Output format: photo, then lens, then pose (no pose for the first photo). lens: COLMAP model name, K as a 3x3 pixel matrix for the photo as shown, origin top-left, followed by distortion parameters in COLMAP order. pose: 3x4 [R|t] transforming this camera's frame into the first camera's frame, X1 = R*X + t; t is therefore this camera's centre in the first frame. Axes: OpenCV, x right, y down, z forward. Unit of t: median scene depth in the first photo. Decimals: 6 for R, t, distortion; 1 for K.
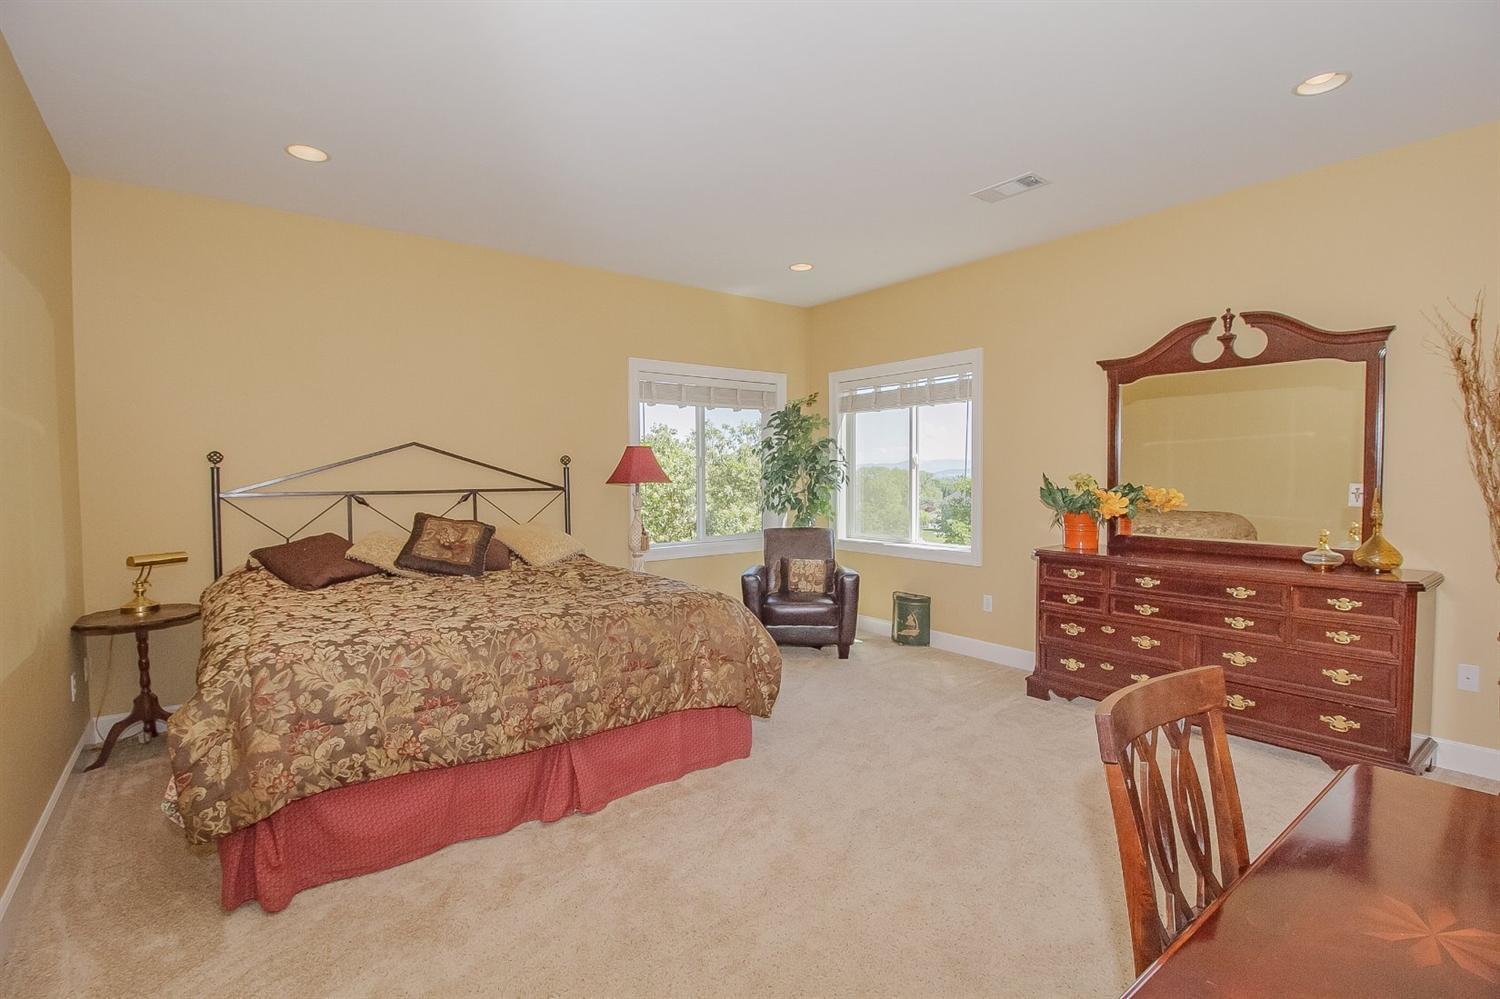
lens RADIAL K [[699.3, 0, 752.6], [0, 699.3, 494.7], [0, 0, 1]] dist [0.018406, -0.017765]
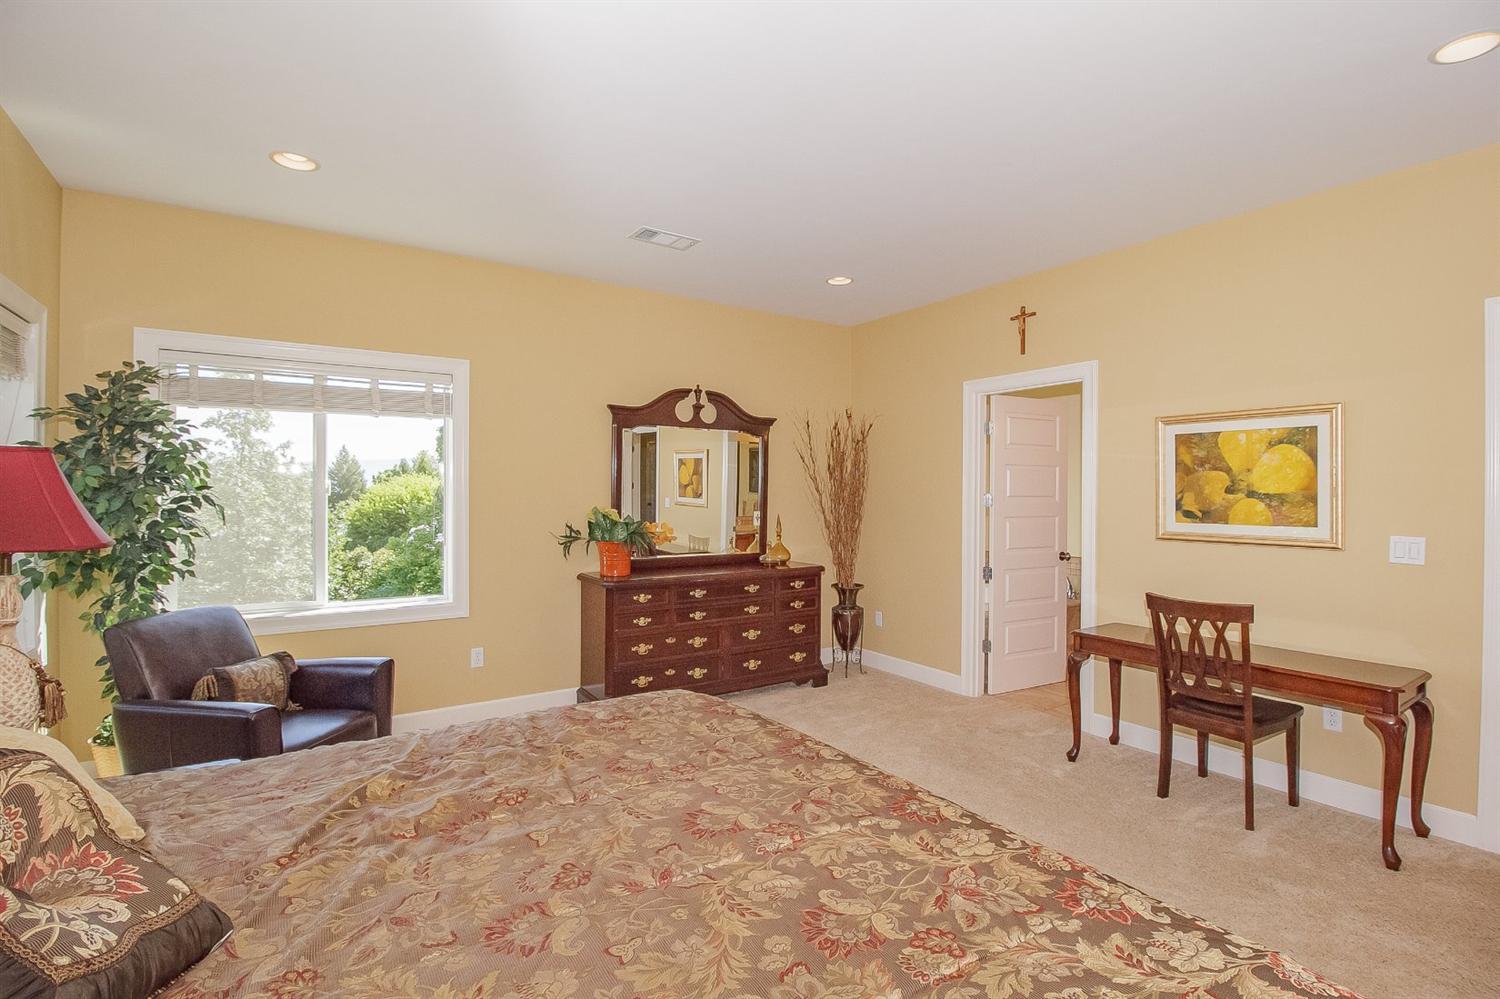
lens RADIAL K [[696.2, 0, 750.0], [0, 696.2, 499.5], [0, 0, 1]] dist [-0.012800, -0.005961]
pose [[0.082185, 0.006730, 0.996594, -0.657736], [0.032897, 0.999414, -0.009462, -0.026626], [-0.996074, 0.033563, 0.081915, 0.792488]]
